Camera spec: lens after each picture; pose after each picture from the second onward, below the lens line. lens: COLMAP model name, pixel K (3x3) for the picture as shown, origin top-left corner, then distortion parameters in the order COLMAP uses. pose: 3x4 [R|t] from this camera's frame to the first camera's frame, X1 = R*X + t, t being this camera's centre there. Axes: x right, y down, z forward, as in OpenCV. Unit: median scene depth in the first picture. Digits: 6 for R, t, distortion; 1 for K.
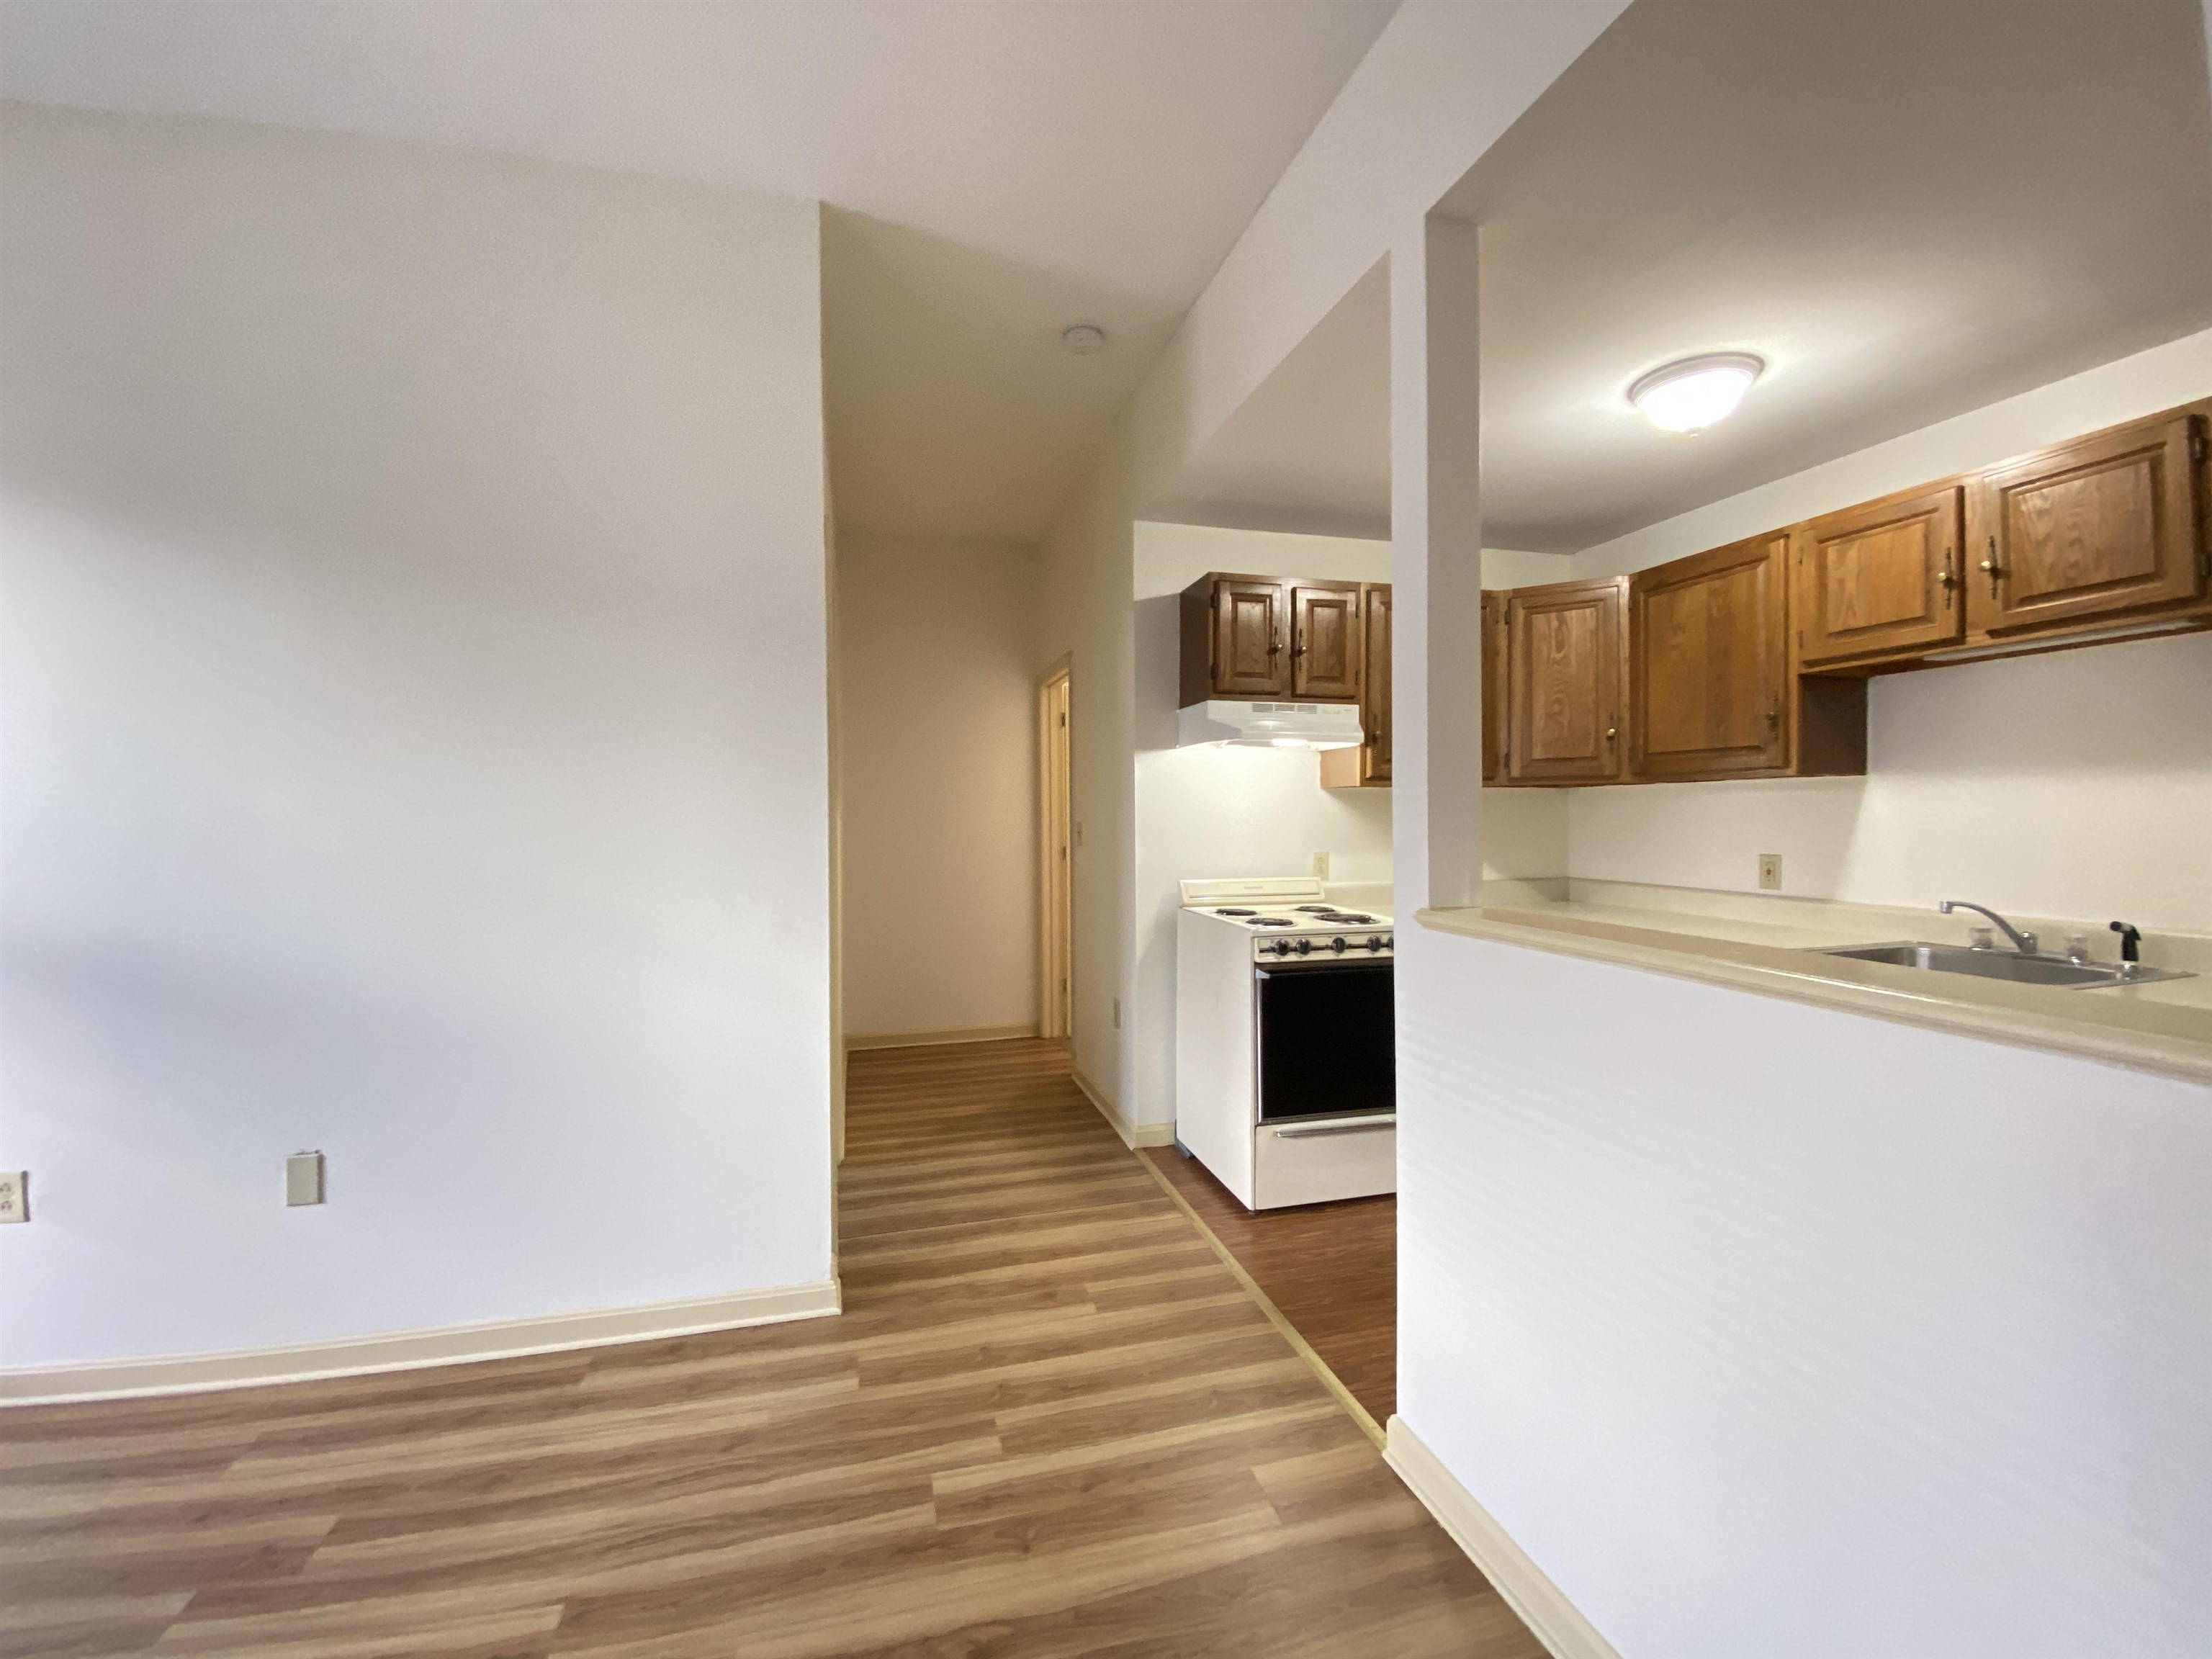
lens RADIAL K [[892.8, 0, 1070.4], [0, 892.8, 827.8], [0, 0, 1]] dist [-0.002877, -0.010804]
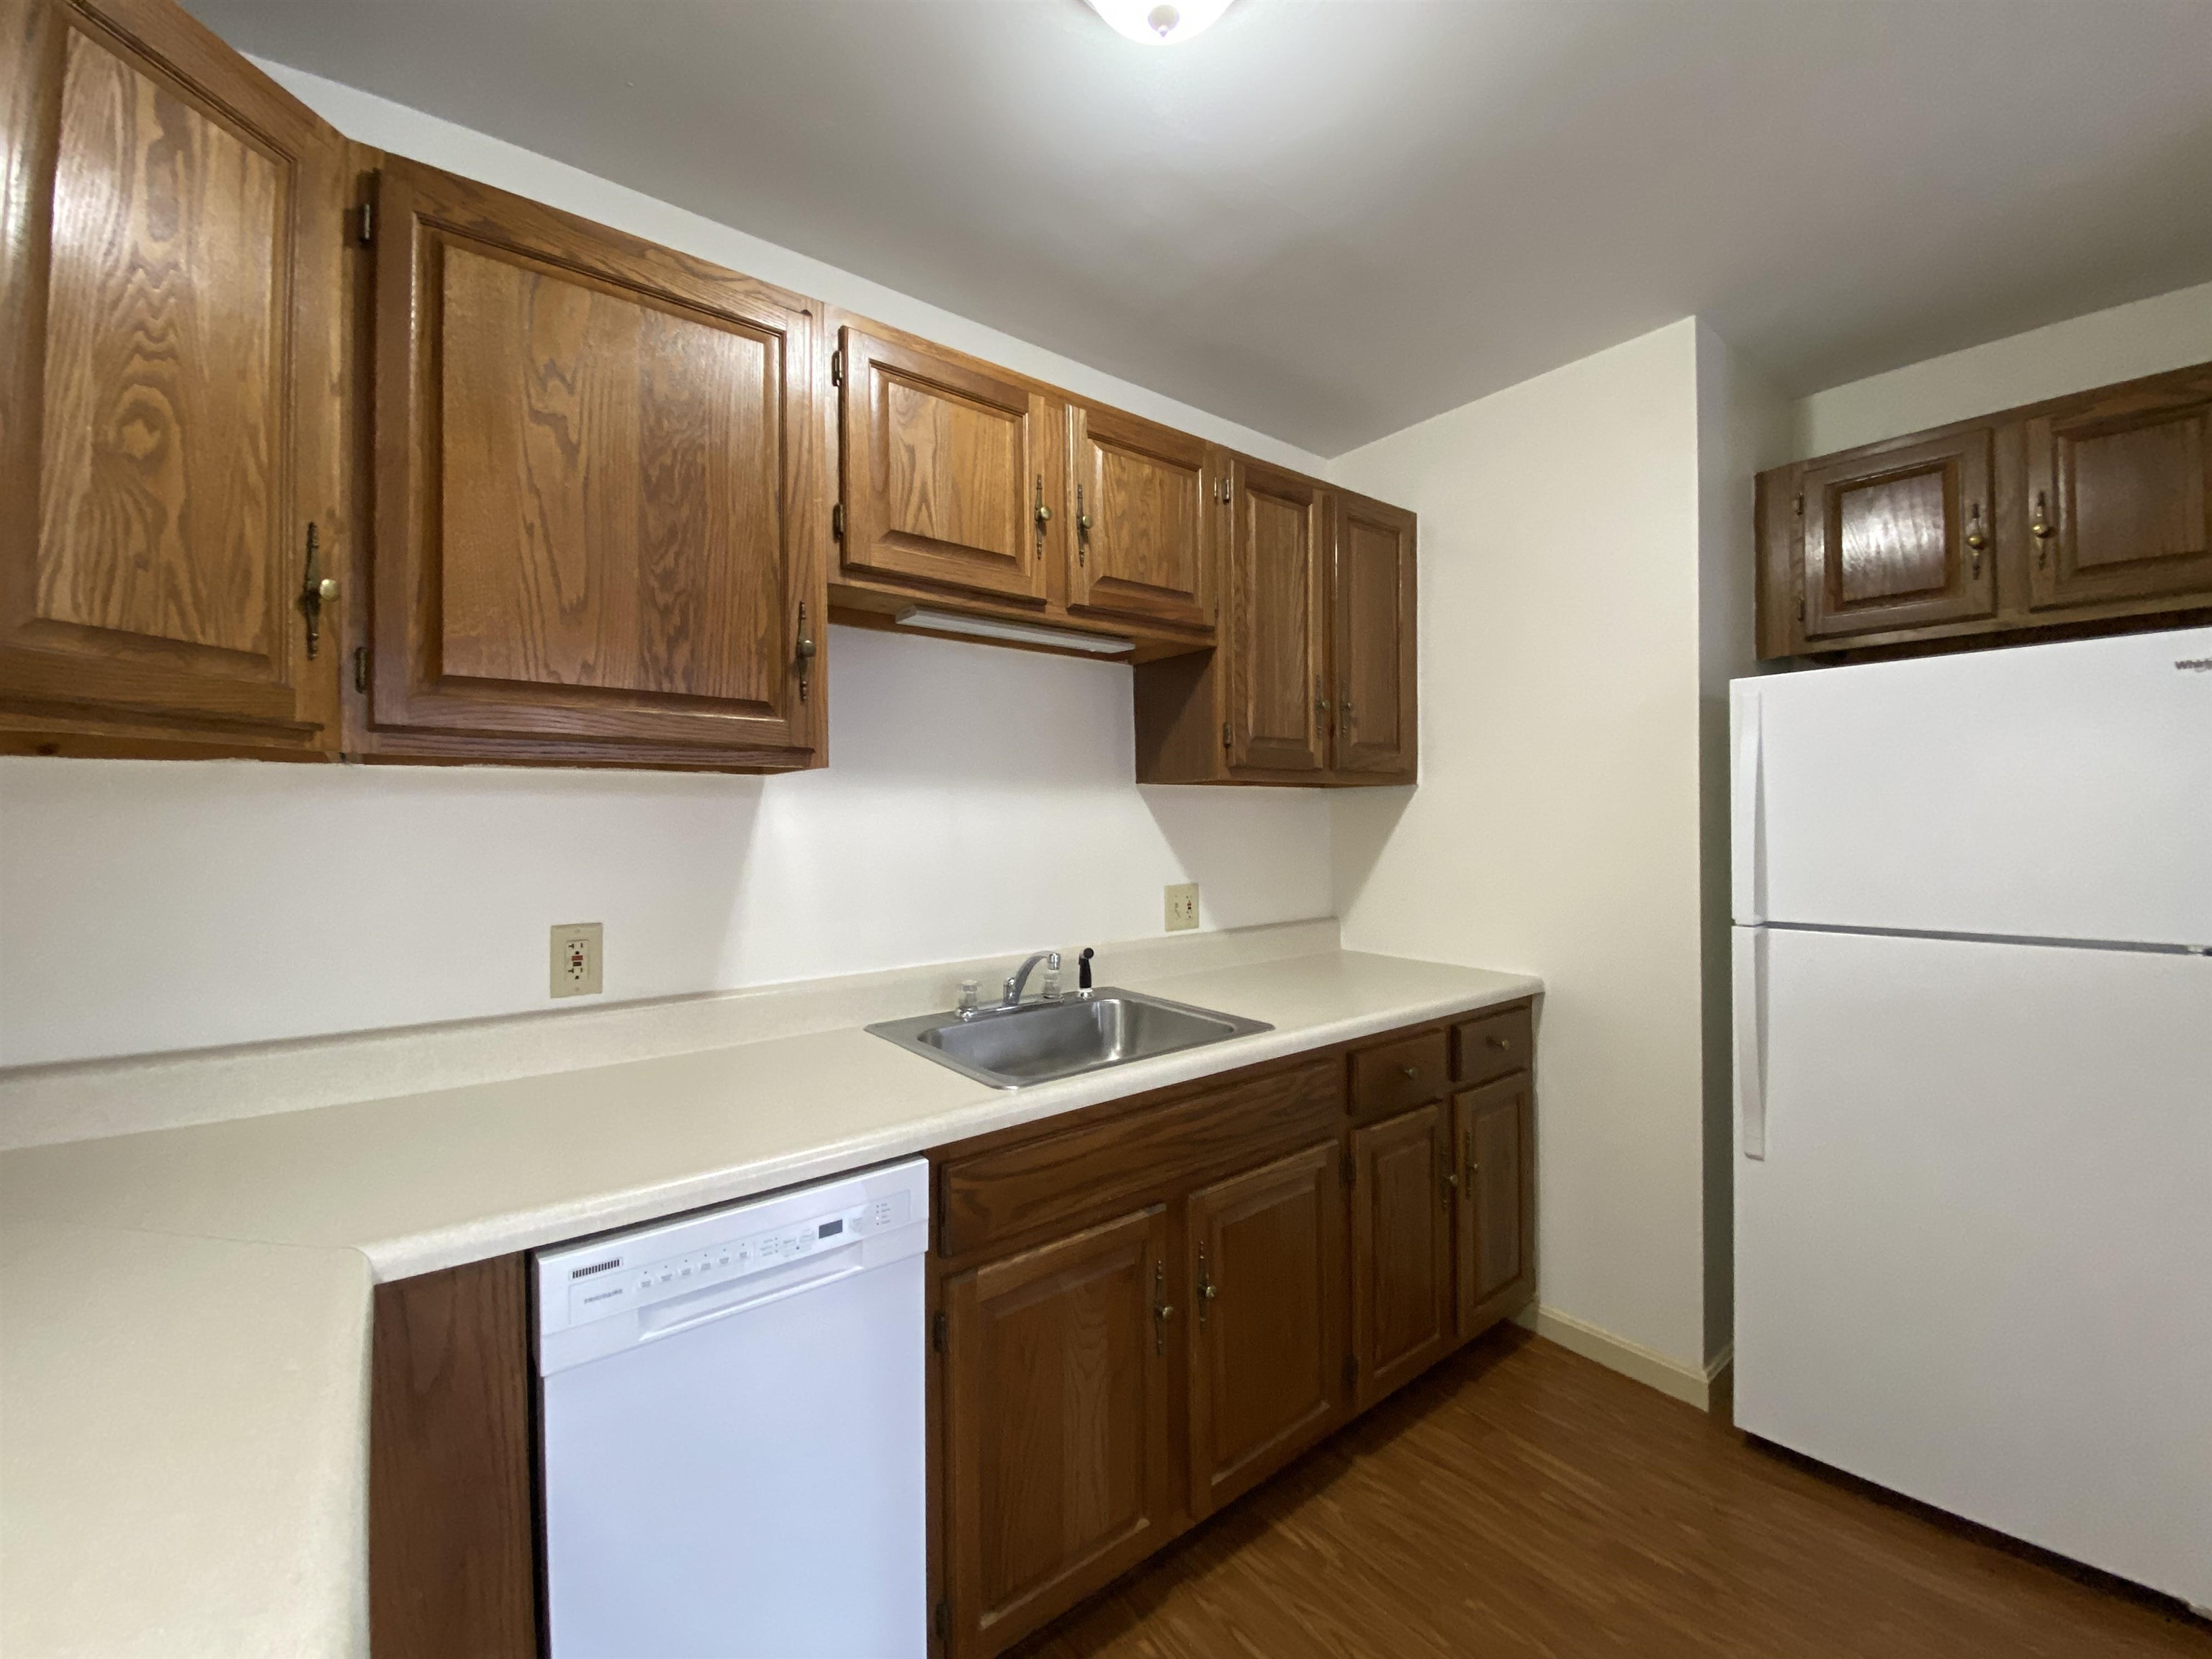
lens RADIAL K [[892.8, 0, 1109.5], [0, 892.8, 821.9], [0, 0, 1]] dist [-0.002877, -0.010804]
pose [[-0.428612, 0.005235, 0.903474, 0.230319], [0.020303, 0.999787, 0.003839, -0.022859], [-0.903261, 0.019988, -0.428627, 0.982987]]
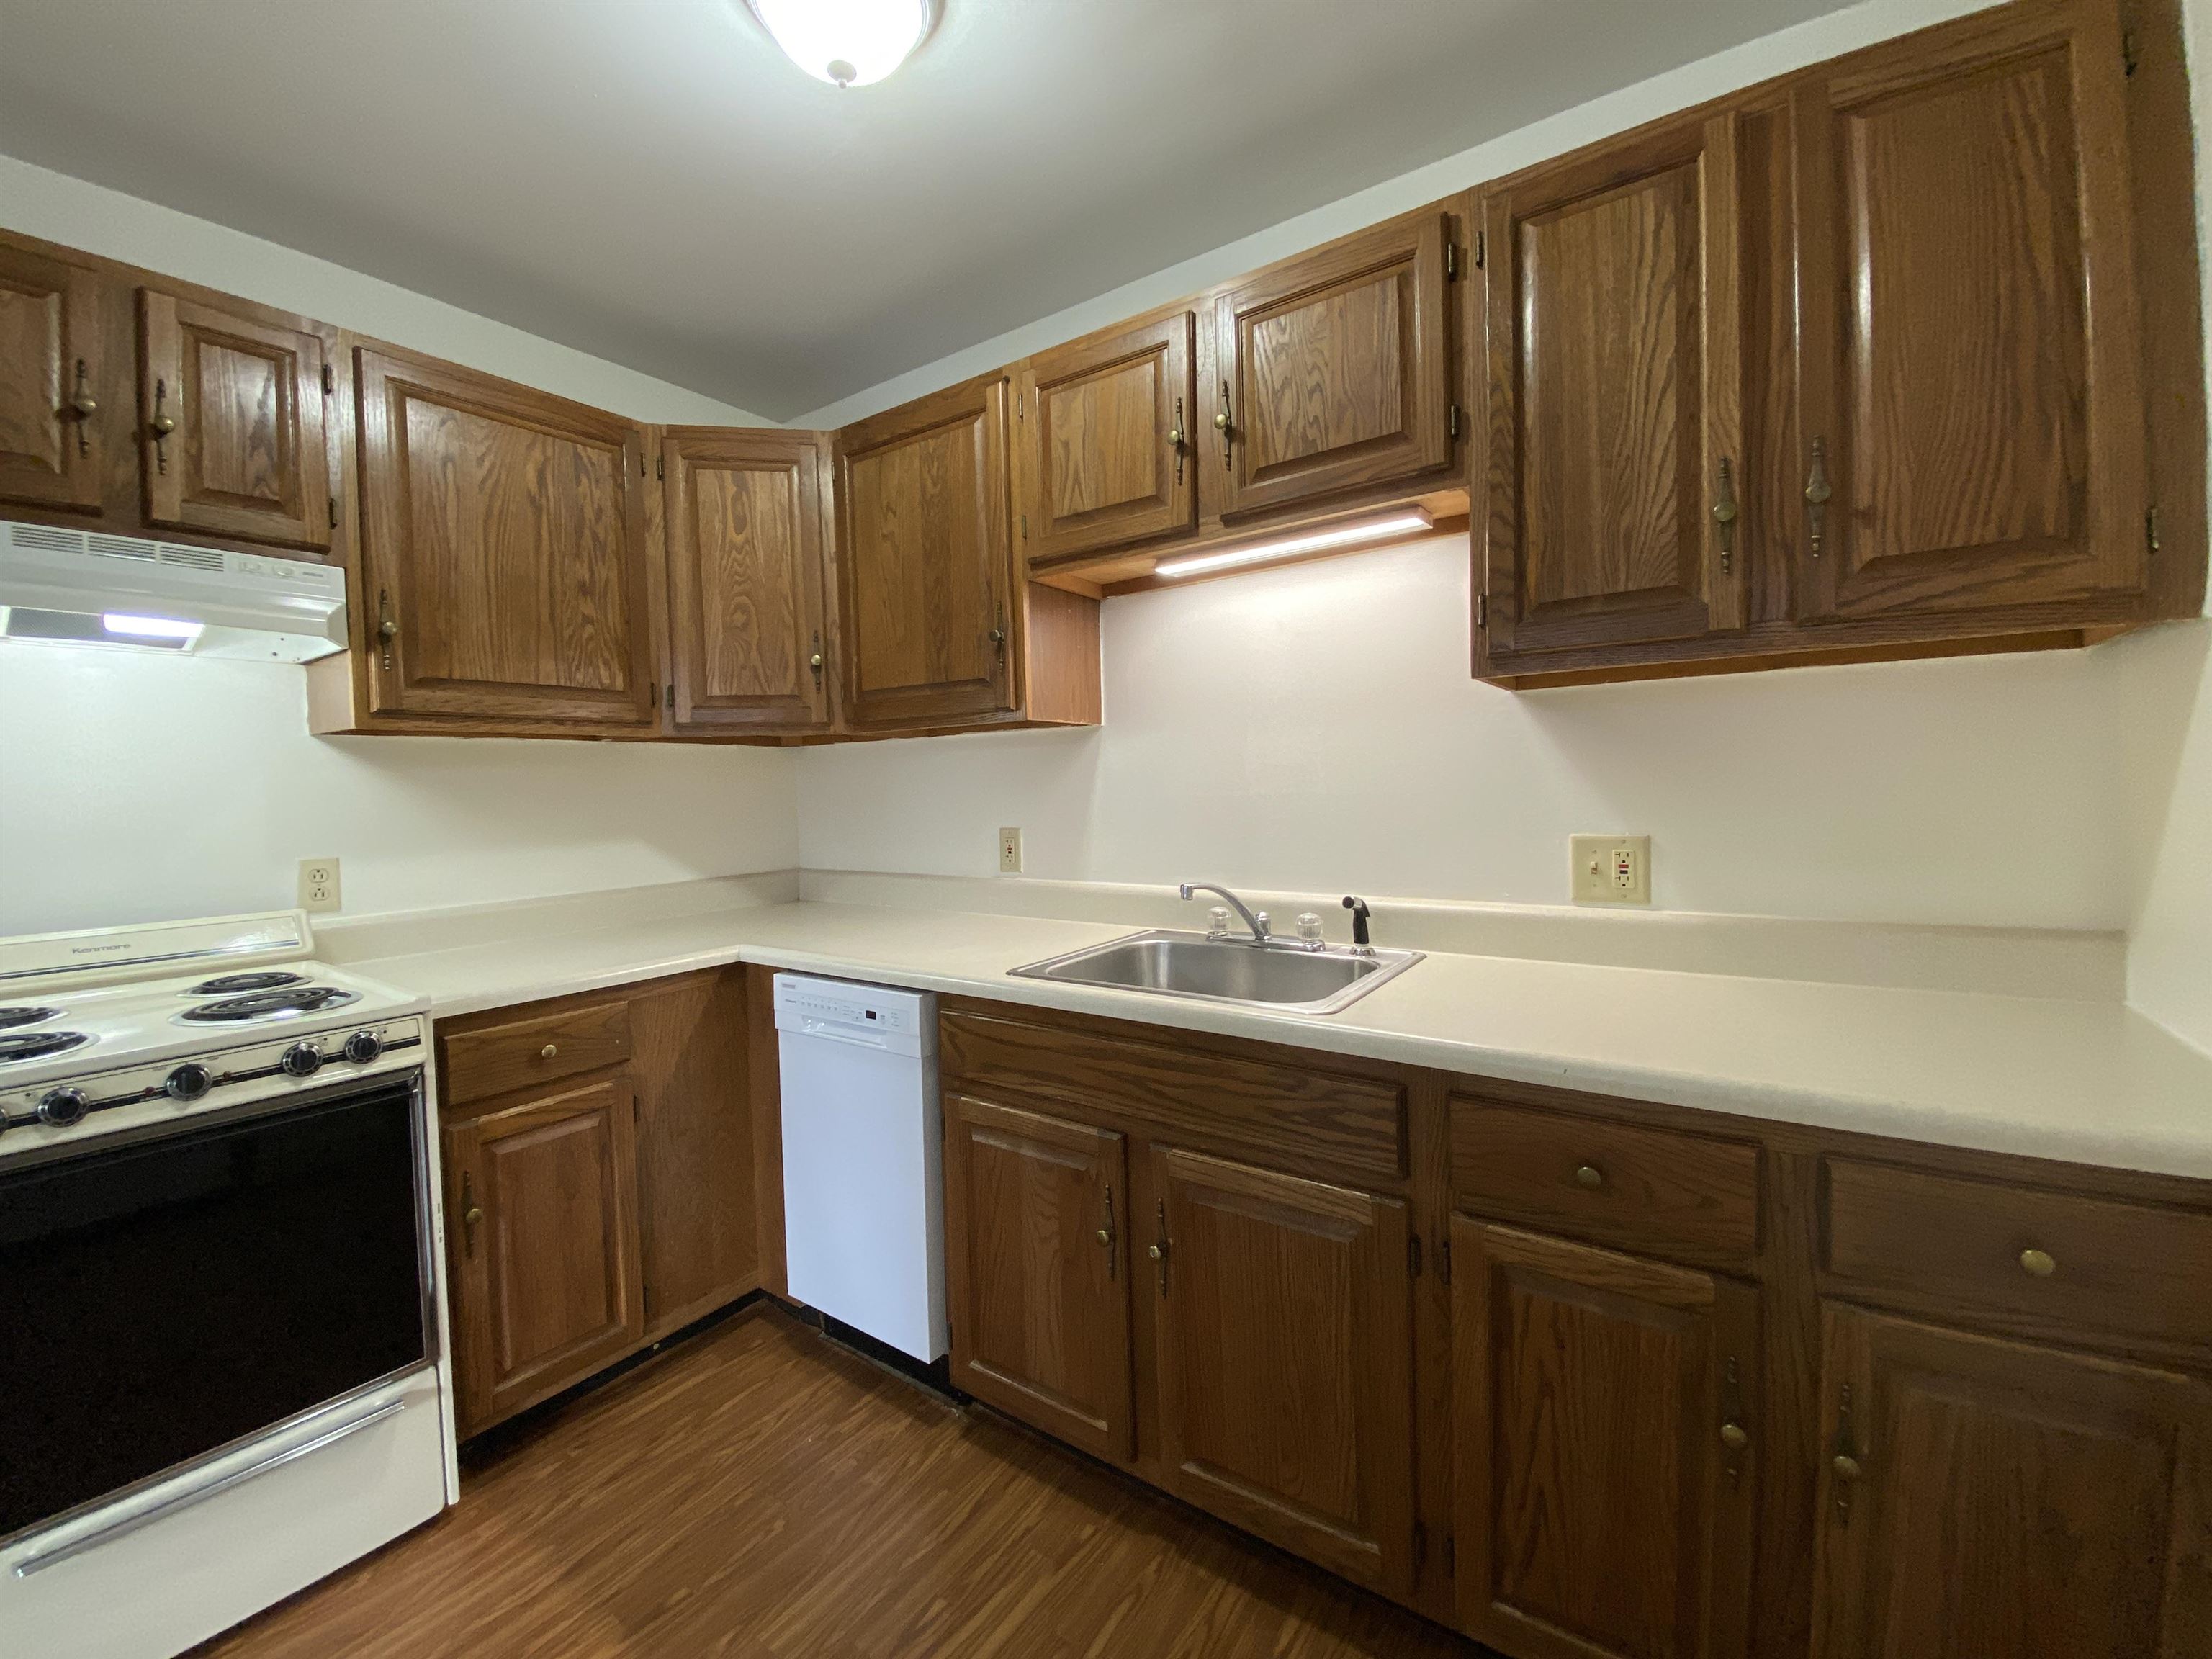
lens RADIAL K [[892.8, 0, 1104.2], [0, 892.8, 835.0], [0, 0, 1]] dist [-0.002877, -0.010804]
pose [[0.743365, -0.046677, 0.667256, 0.343347], [0.029737, 0.998882, 0.036747, 0.009697], [-0.668225, -0.007475, 0.743922, 0.379022]]
